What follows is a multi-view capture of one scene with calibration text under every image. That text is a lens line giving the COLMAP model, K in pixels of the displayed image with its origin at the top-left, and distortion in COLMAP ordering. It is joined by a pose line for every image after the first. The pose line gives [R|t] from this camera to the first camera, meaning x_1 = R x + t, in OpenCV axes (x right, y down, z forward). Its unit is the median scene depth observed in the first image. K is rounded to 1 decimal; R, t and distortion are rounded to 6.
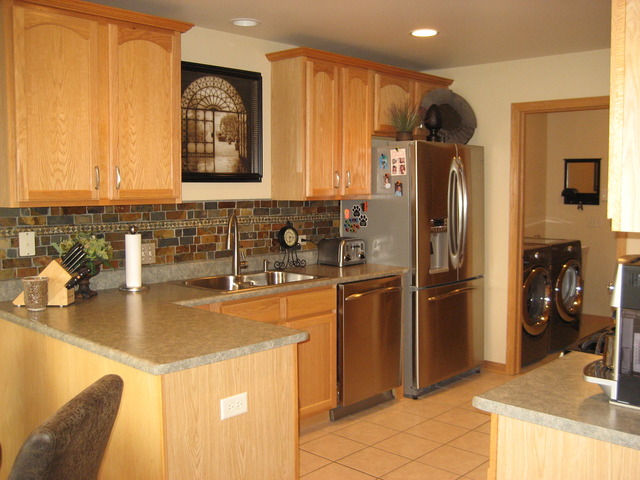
lens RADIAL K [[664.3, 0, 326.7], [0, 664.3, 239.2], [0, 0, 1]] dist [-0.151005, 0.200054]
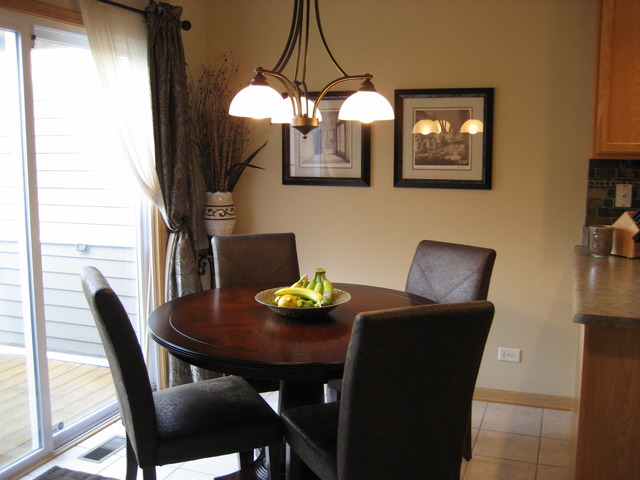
lens RADIAL K [[664.3, 0, 326.7], [0, 664.3, 239.2], [0, 0, 1]] dist [-0.151005, 0.200054]
pose [[0.390887, 0.128050, -0.911488, 0.240634], [-0.076072, 0.991382, 0.106651, 0.001320], [0.917290, 0.027651, 0.397260, 0.123700]]
